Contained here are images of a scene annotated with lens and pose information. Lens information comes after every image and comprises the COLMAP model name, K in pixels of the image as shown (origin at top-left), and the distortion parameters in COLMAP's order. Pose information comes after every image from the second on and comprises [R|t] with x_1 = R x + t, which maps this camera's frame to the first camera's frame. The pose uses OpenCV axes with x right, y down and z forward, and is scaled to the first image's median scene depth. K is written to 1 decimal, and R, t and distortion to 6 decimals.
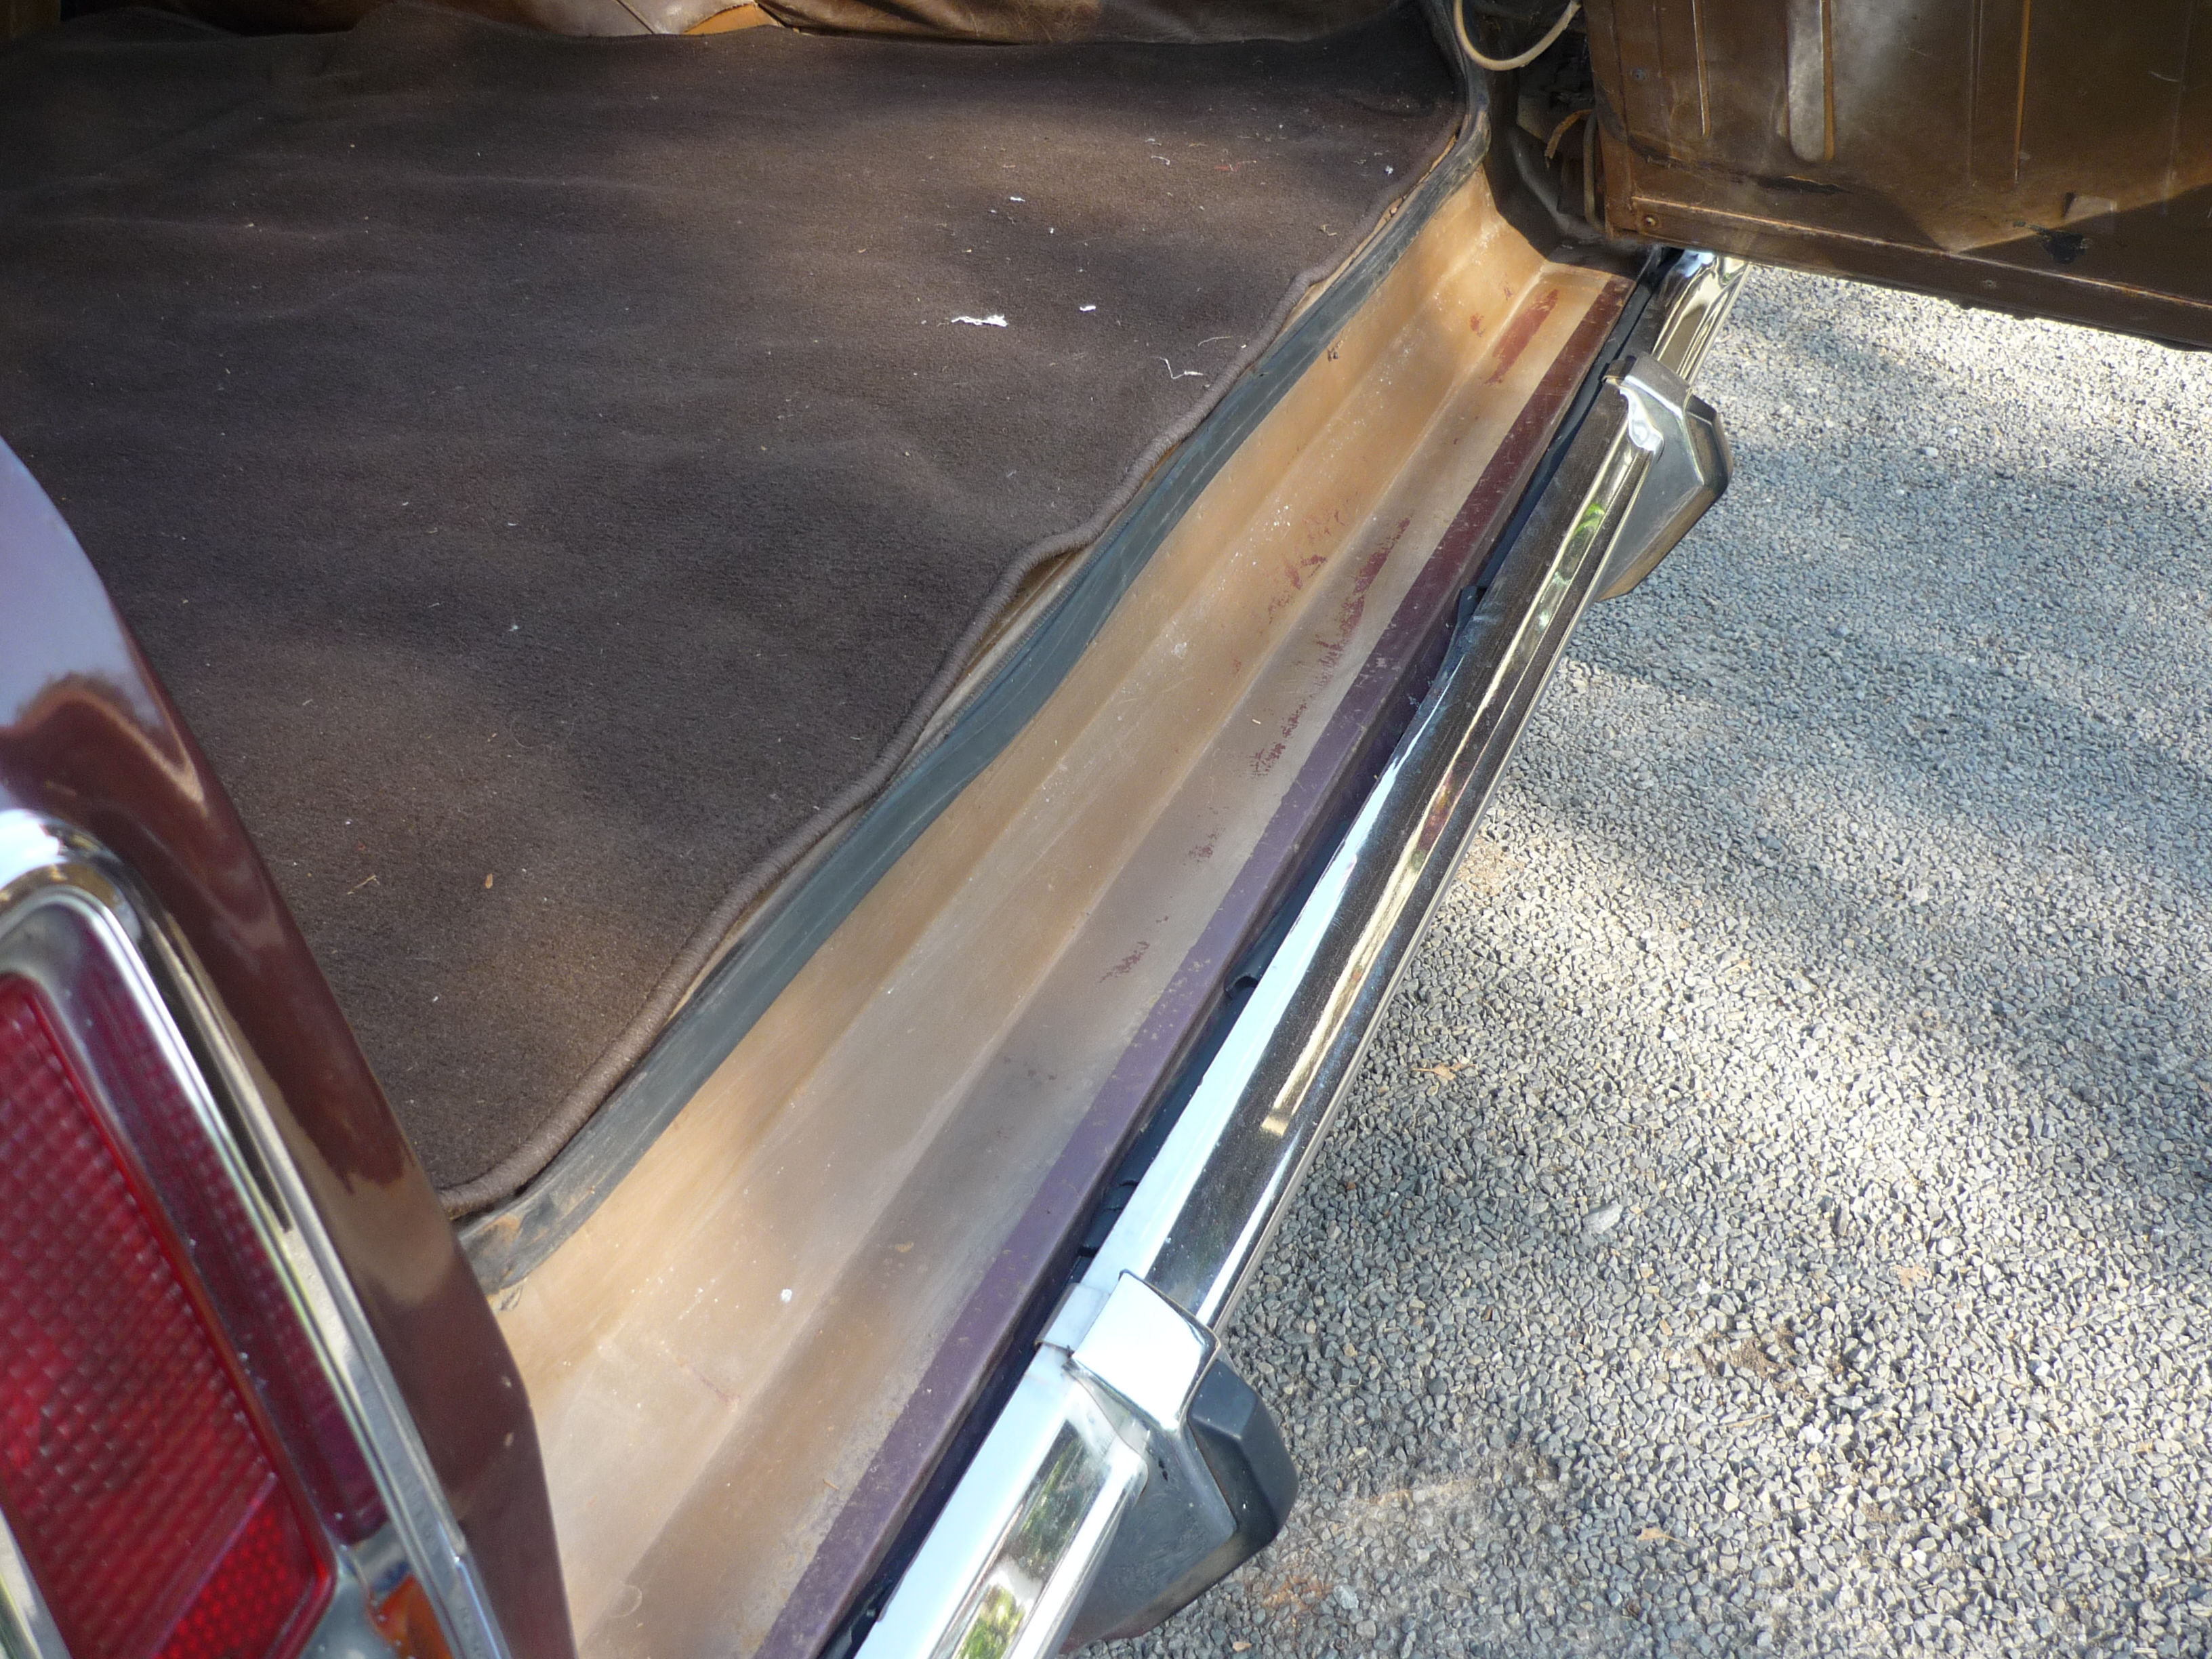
lens RADIAL K [[2164.2, 0, 1103.9], [0, 2164.2, 764.6], [0, 0, 1]] dist [-0.085033, 0.005636]
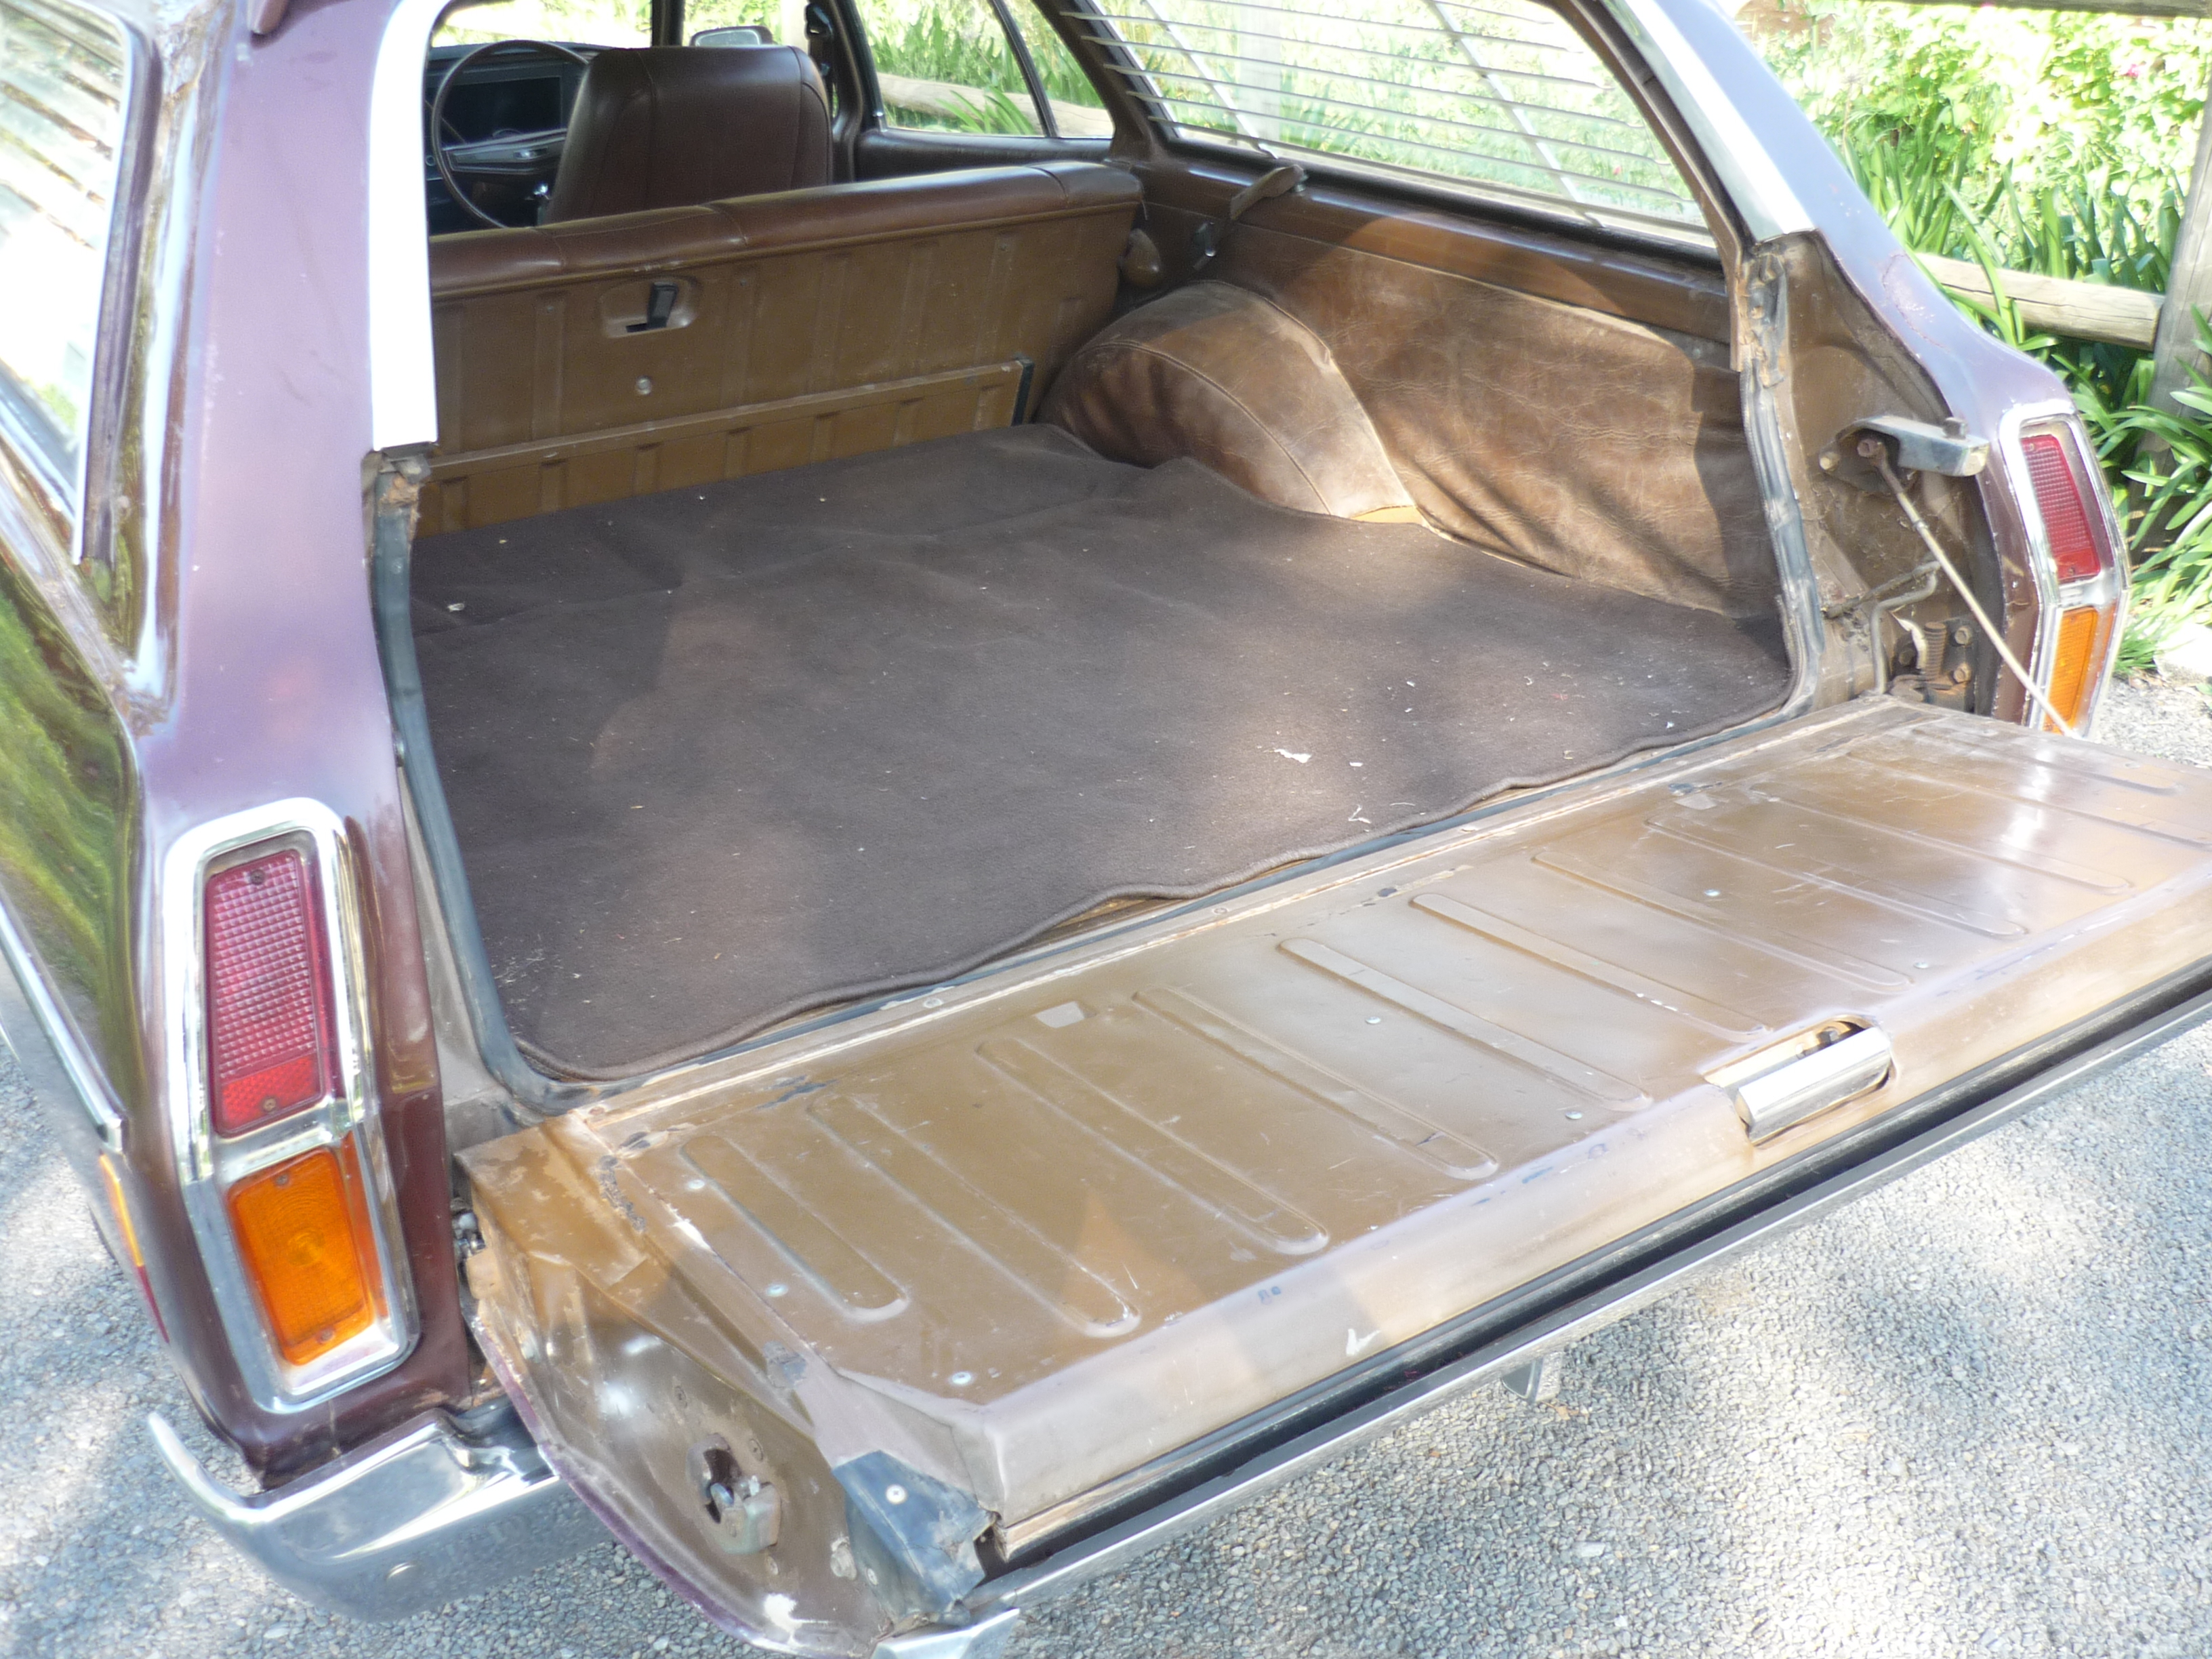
lens RADIAL K [[2175.2, 0, 1171.3], [0, 2175.2, 828.9], [0, 0, 1]] dist [-0.093946, 0.071363]
pose [[0.842251, 0.254615, -0.475168, 0.550604], [-0.318265, 0.946282, -0.057078, -0.041338], [0.435110, 0.199304, 0.878042, -0.319755]]
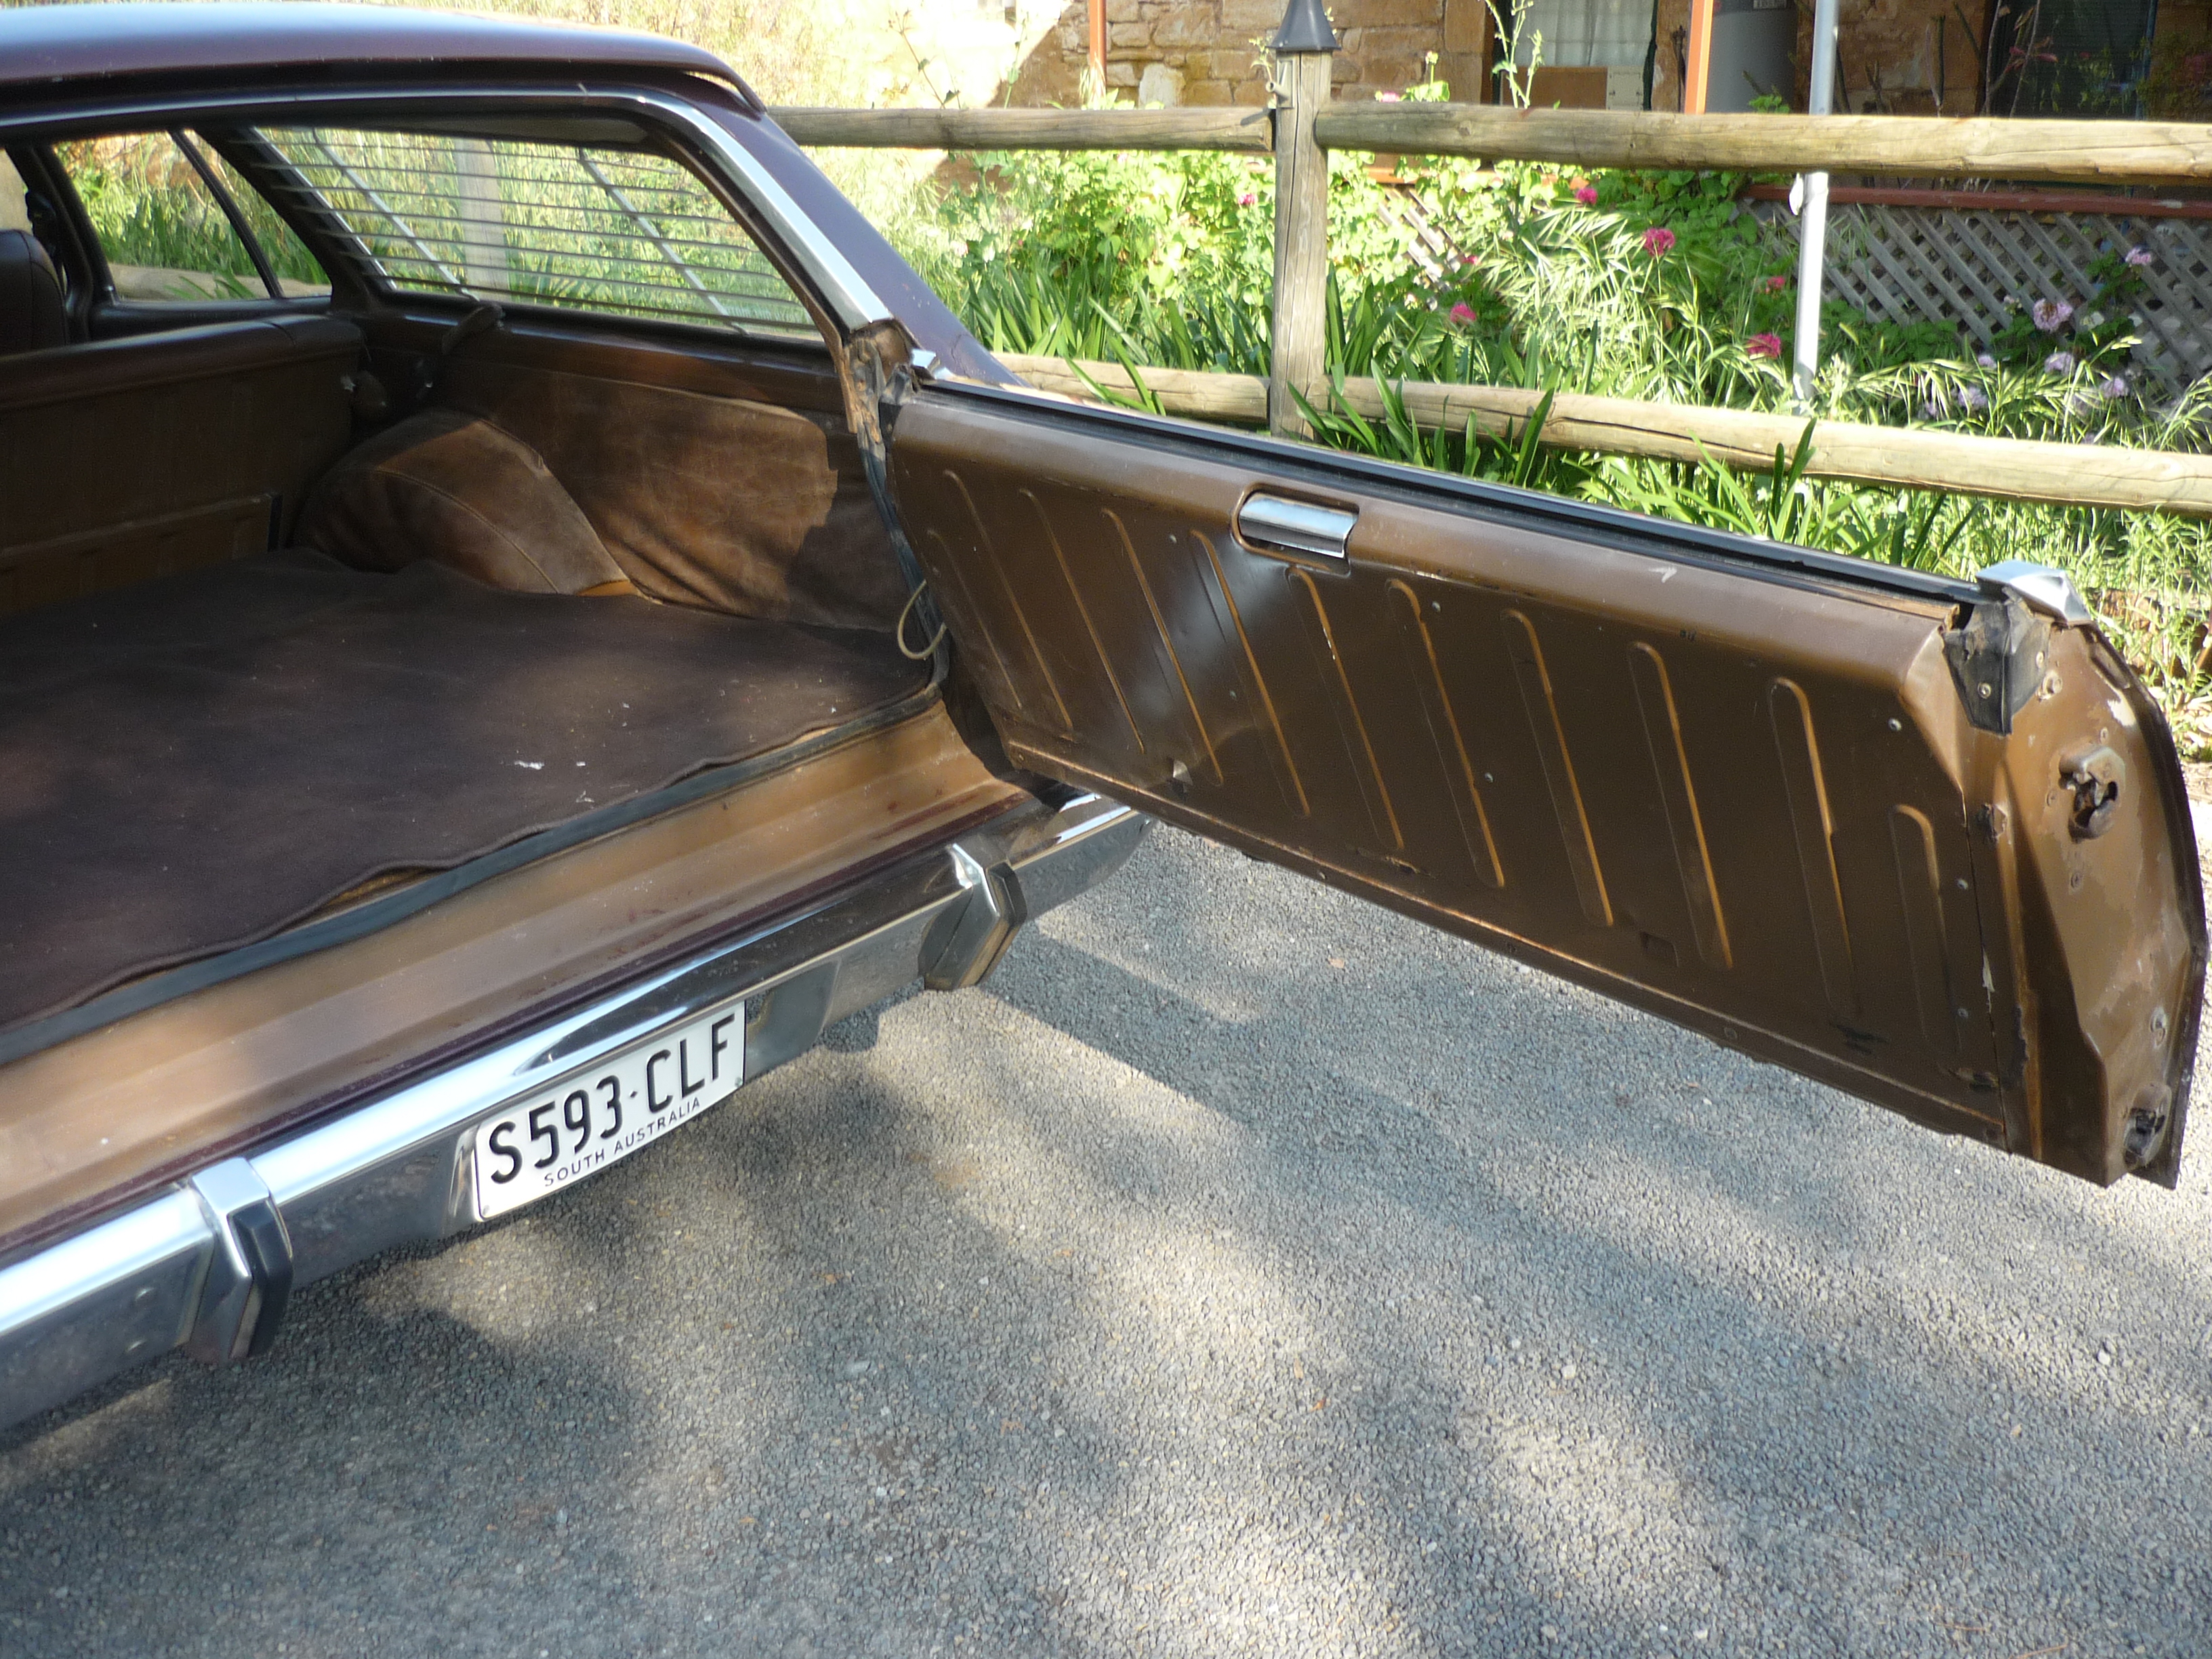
lens RADIAL K [[2175.2, 0, 1171.3], [0, 2175.2, 828.9], [0, 0, 1]] dist [-0.093946, 0.071363]
pose [[0.971147, 0.108631, -0.212304, 0.795423], [-0.151523, 0.968512, -0.197548, 0.115408], [0.184159, 0.224017, 0.957028, -0.589956]]
